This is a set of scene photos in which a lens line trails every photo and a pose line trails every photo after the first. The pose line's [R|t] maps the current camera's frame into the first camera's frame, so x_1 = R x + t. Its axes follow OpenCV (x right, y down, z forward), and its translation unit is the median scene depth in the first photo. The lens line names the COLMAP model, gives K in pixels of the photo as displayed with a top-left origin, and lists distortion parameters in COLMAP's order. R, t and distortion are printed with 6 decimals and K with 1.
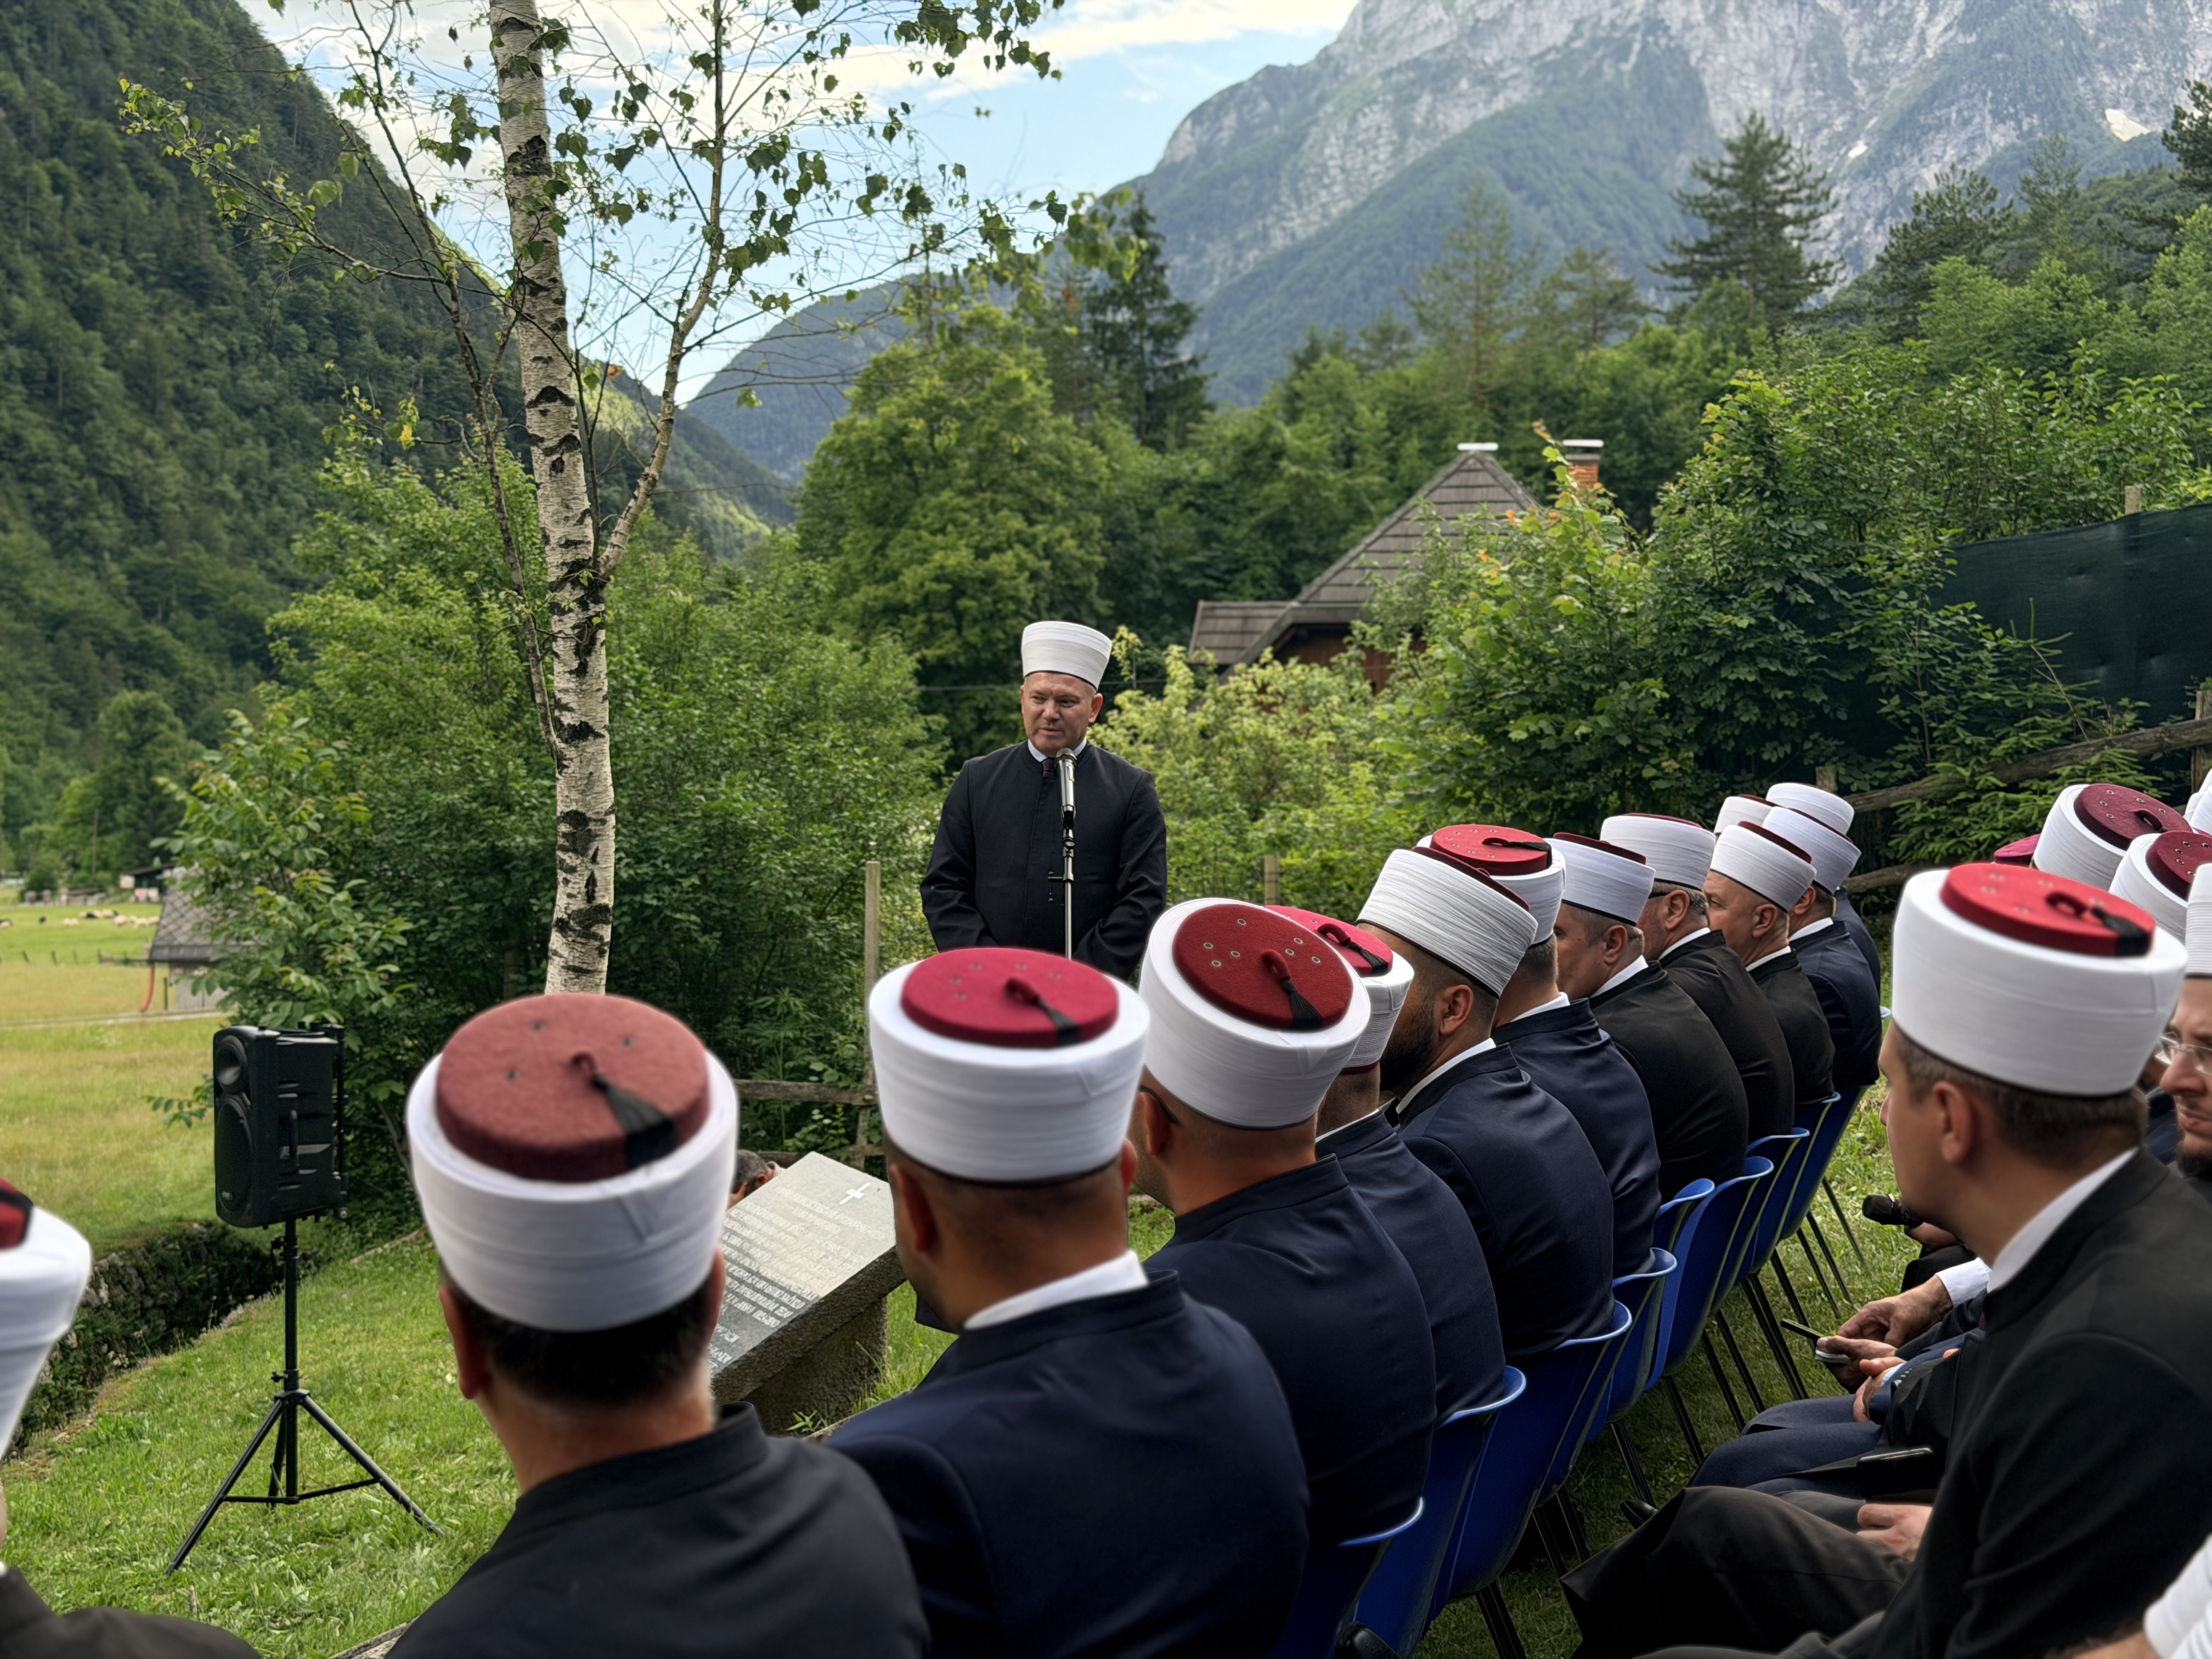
lens RADIAL K [[3079.4, 0, 1090.7], [0, 3079.4, 842.9], [0, 0, 1]] dist [0.130956, 0.000000]
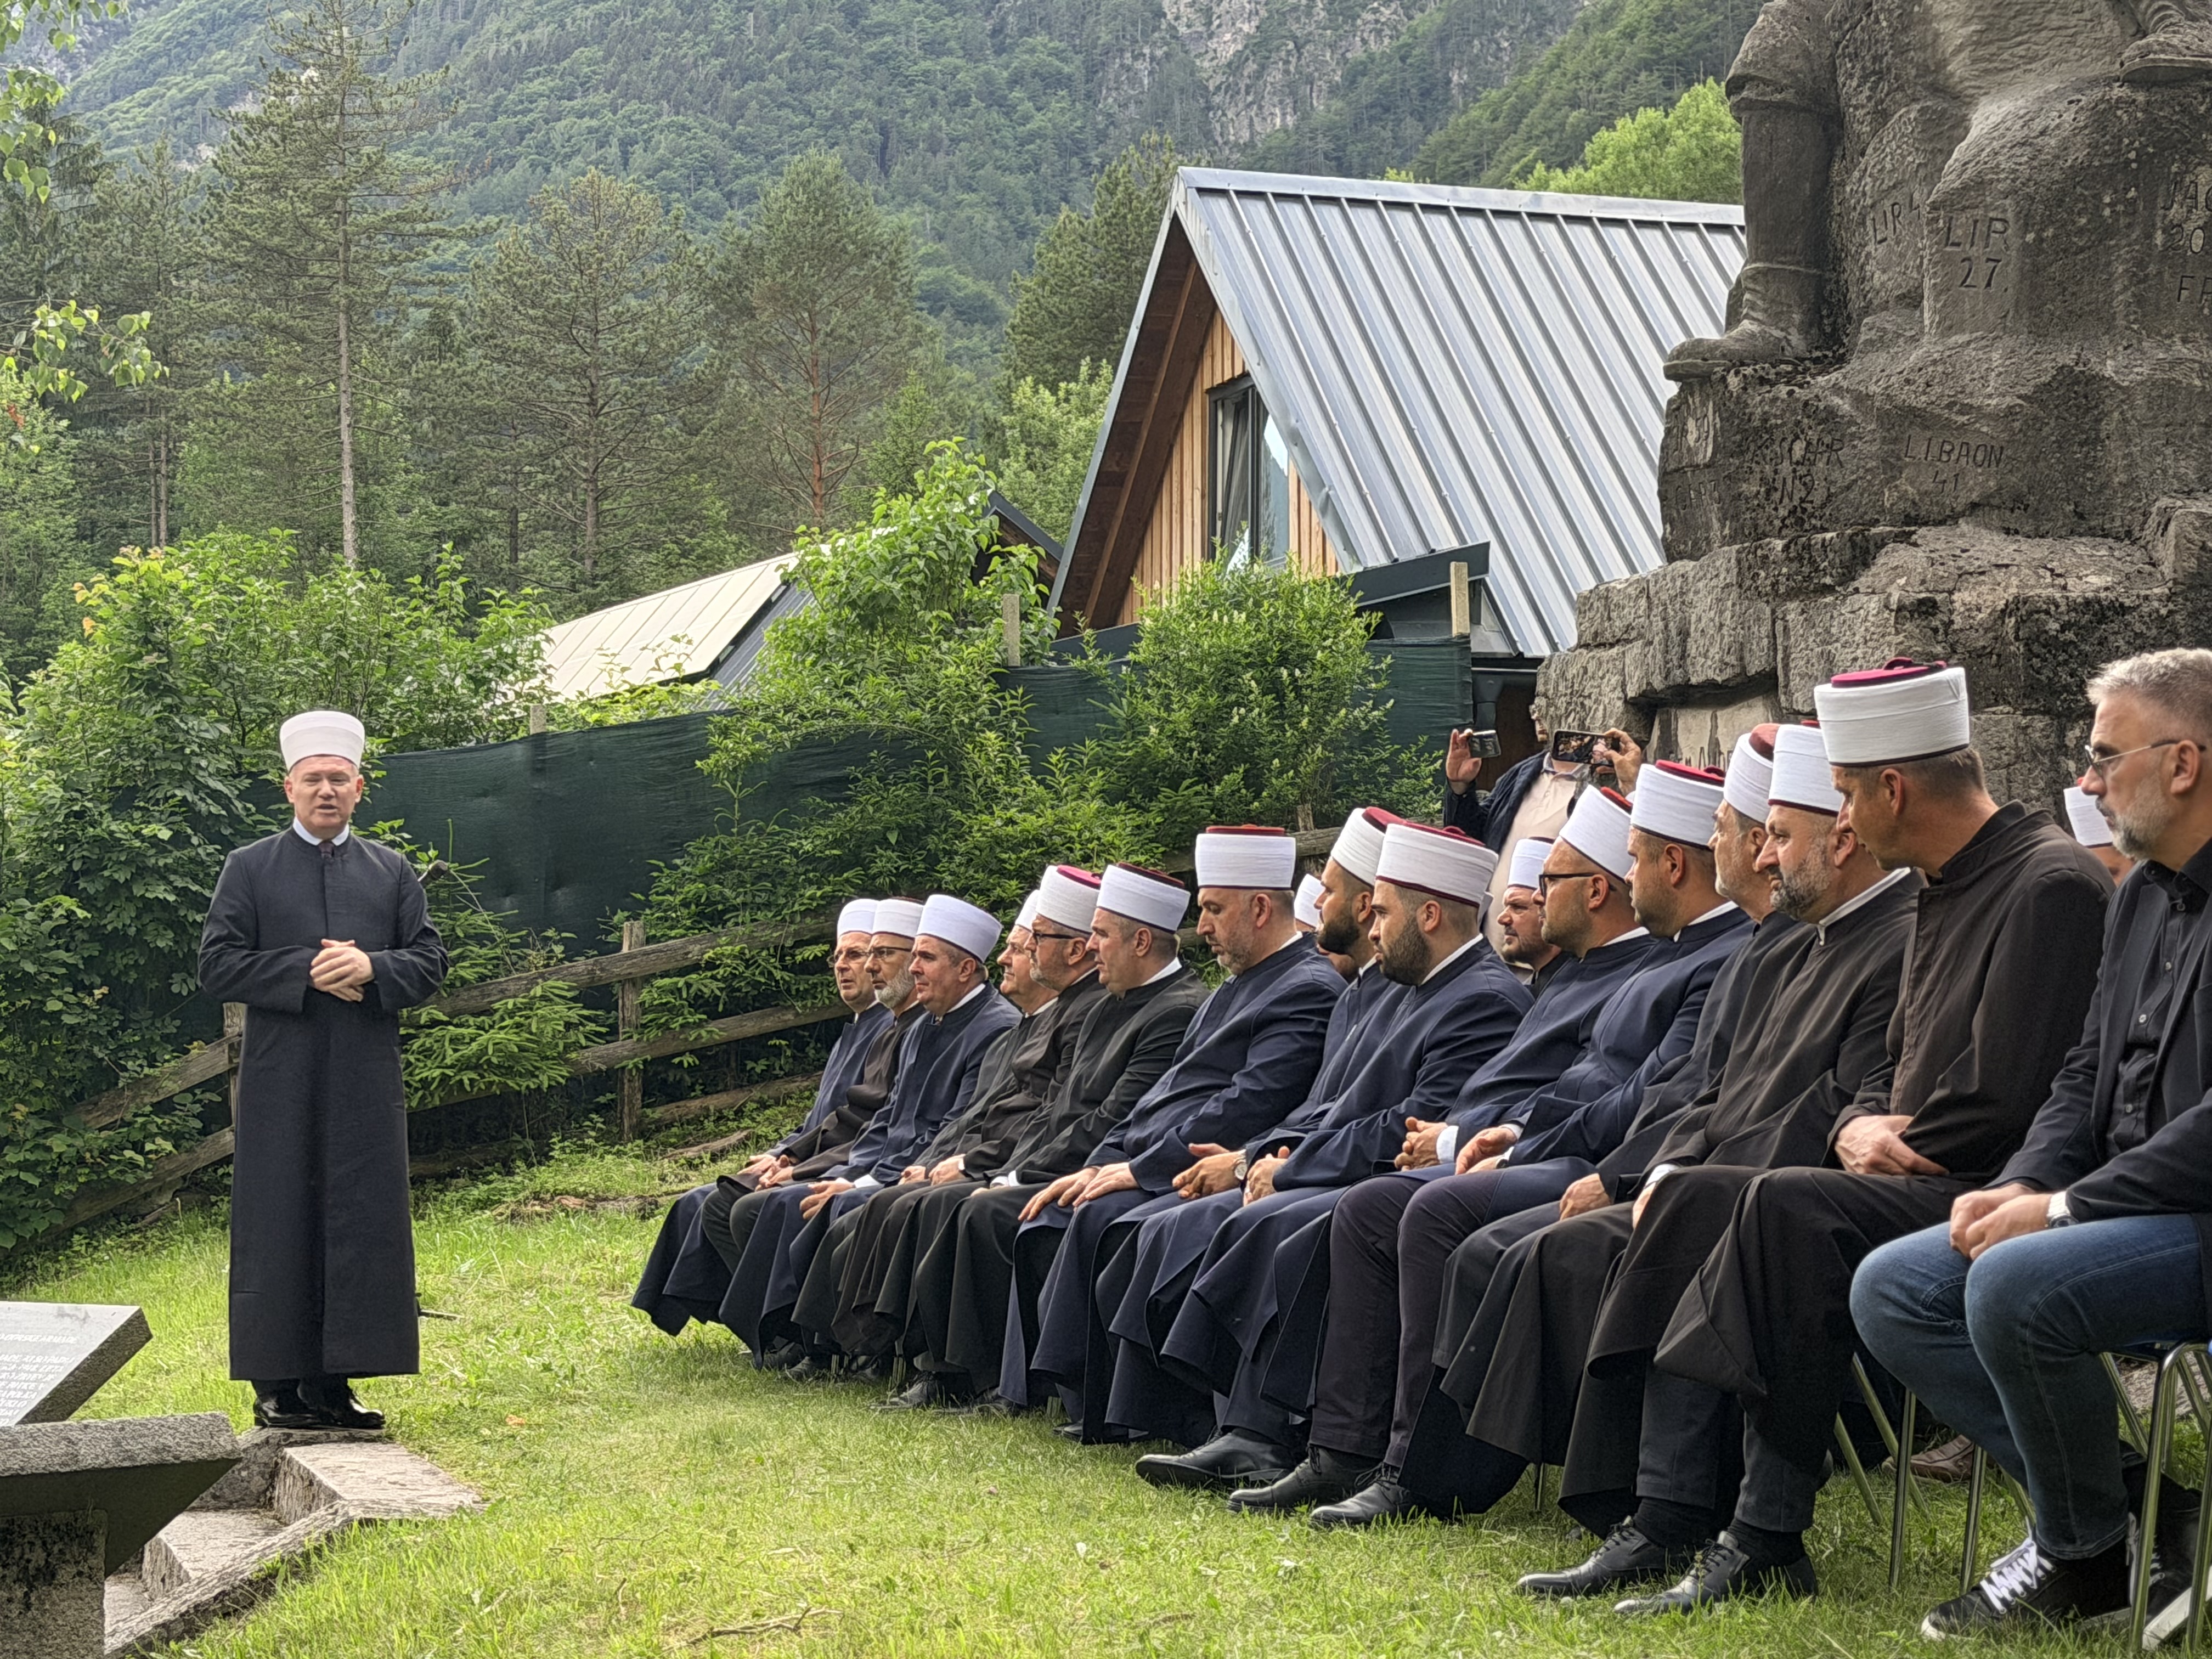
lens RADIAL K [[4686.4, 0, 1120.6], [0, 4686.4, 833.2], [0, 0, 1]] dist [0.159981, 0.000000]
pose [[0.808517, 0.032286, 0.587587, -0.342934], [0.026823, 0.995434, -0.091603, 0.056195], [-0.587861, 0.089823, 0.803959, -0.216213]]
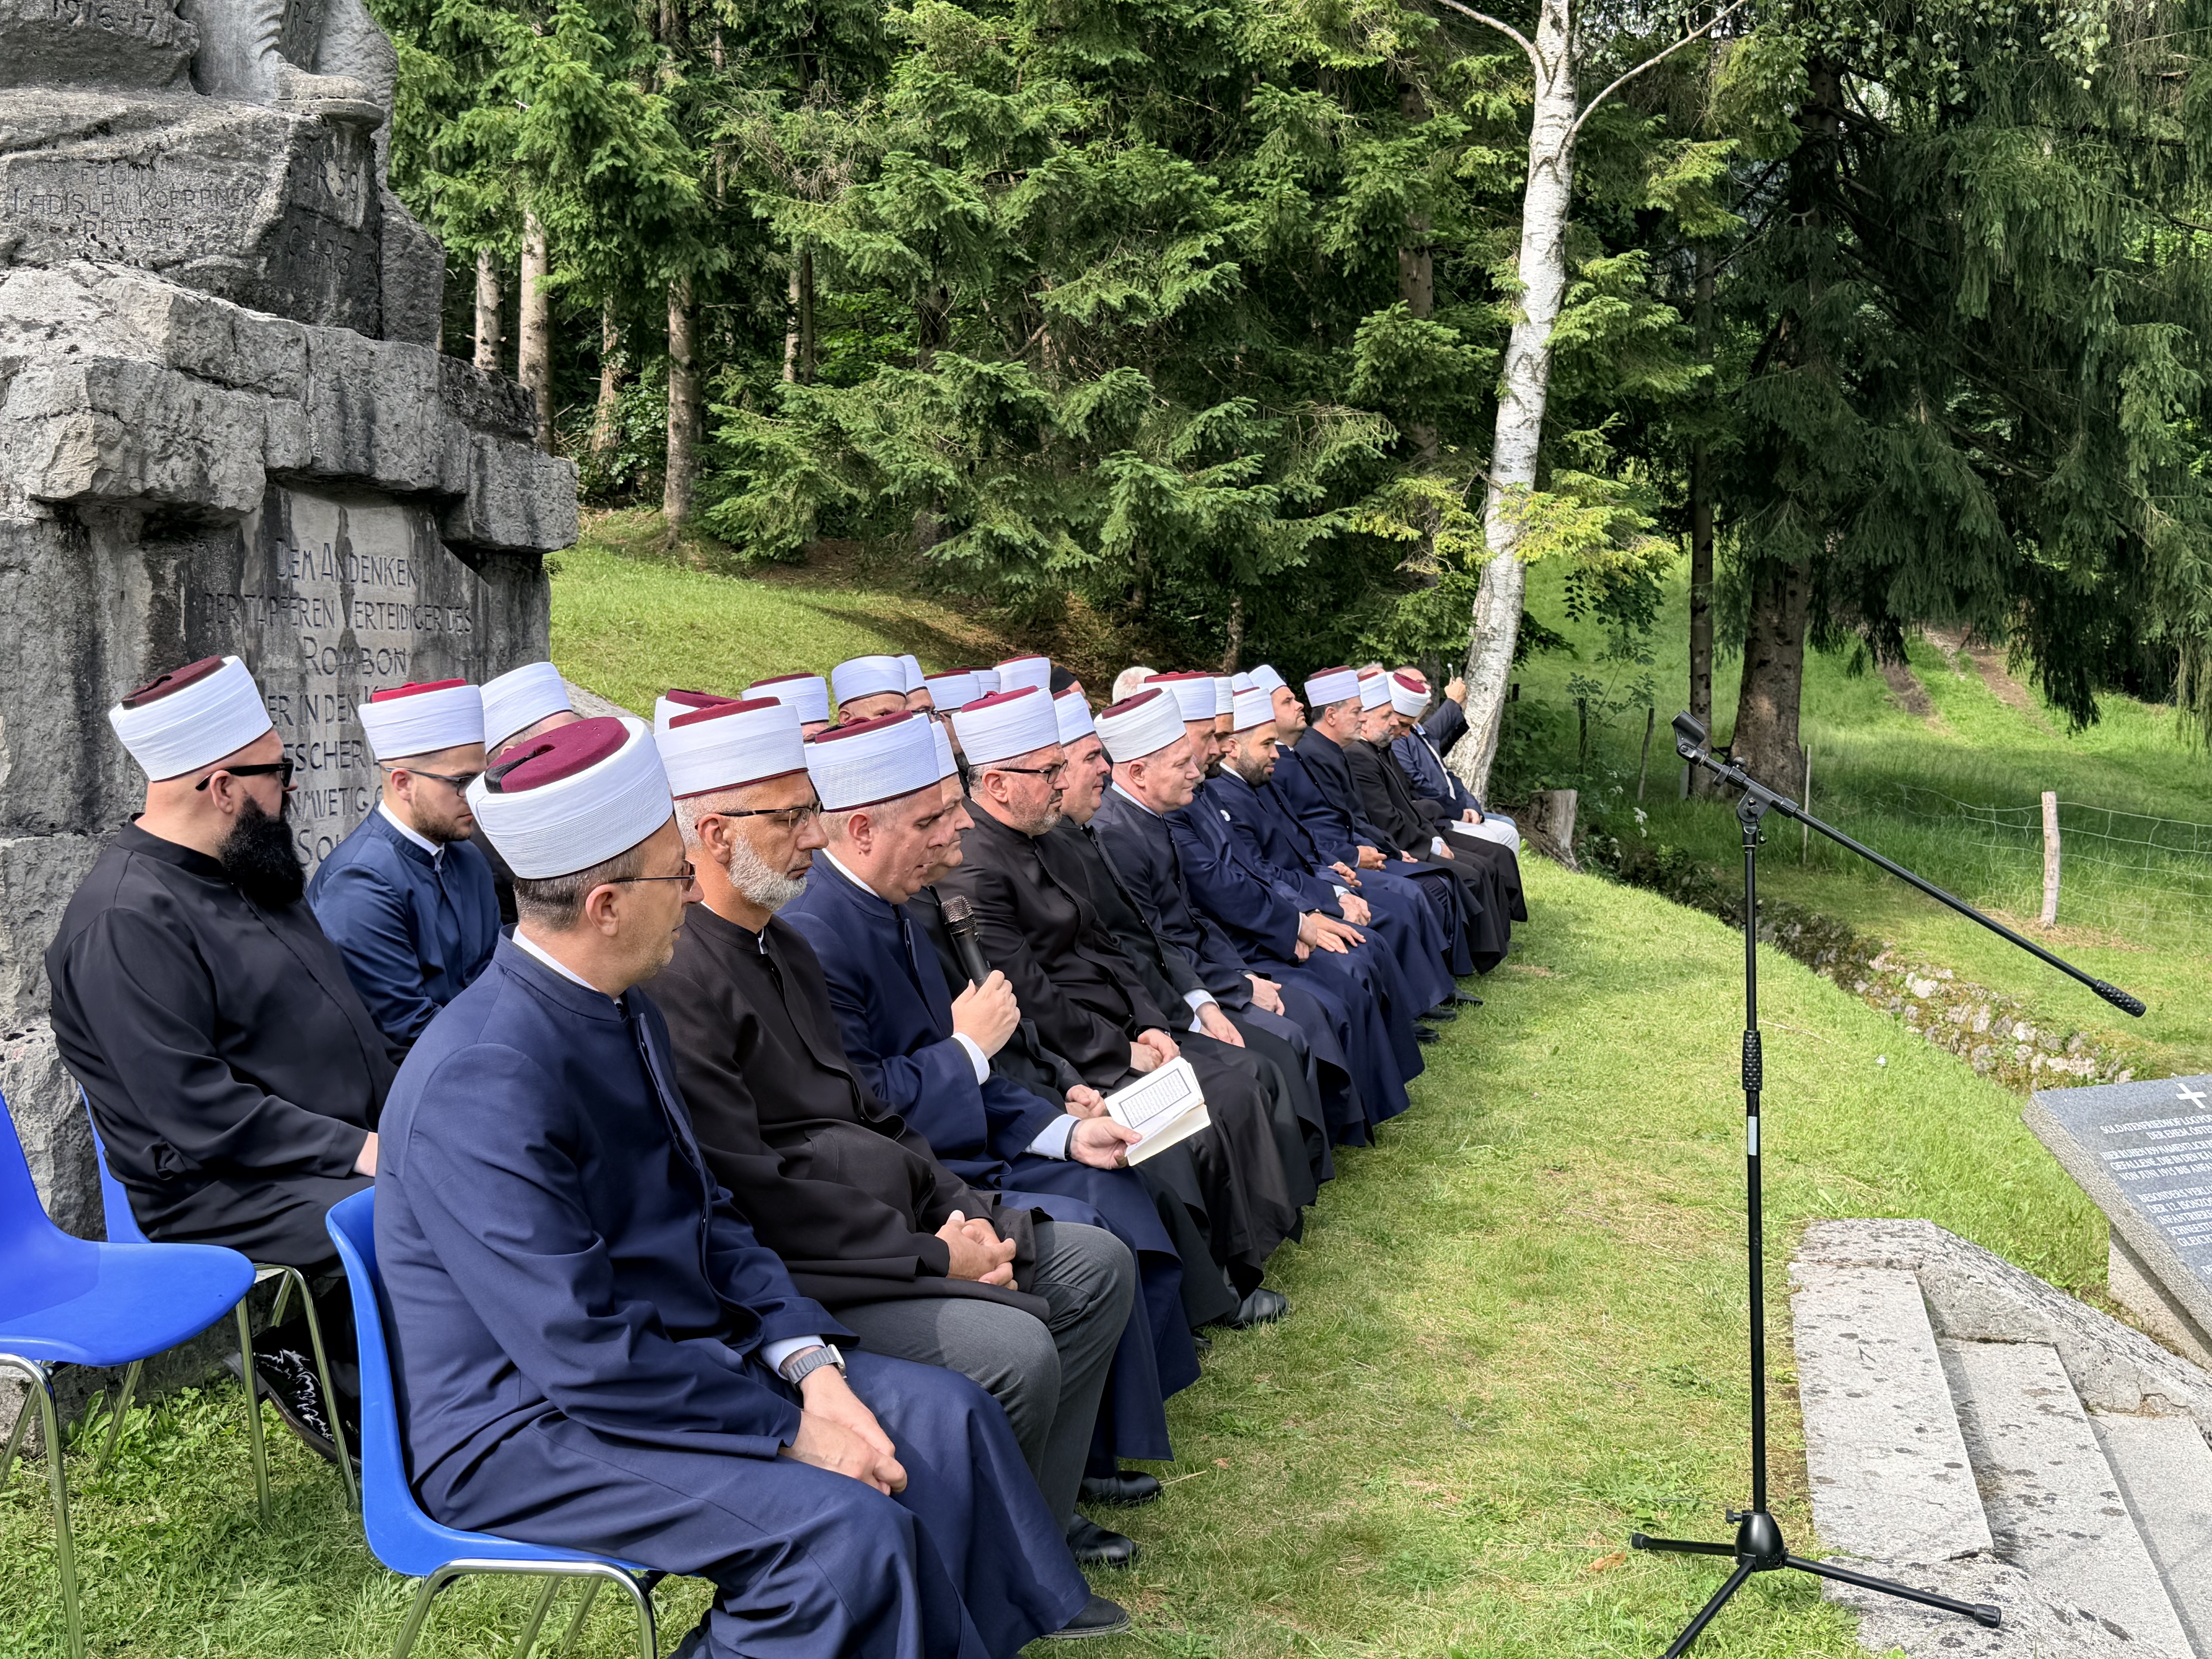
lens RADIAL K [[2323.7, 0, 1106.8], [0, 2323.7, 895.4], [0, 0, 1]] dist [-0.017474, 0.000000]
pose [[-0.996248, 0.010156, -0.085951, 0.081047], [-0.002373, 0.989512, 0.144428, -0.020217], [0.086517, 0.144090, -0.985775, 0.649938]]
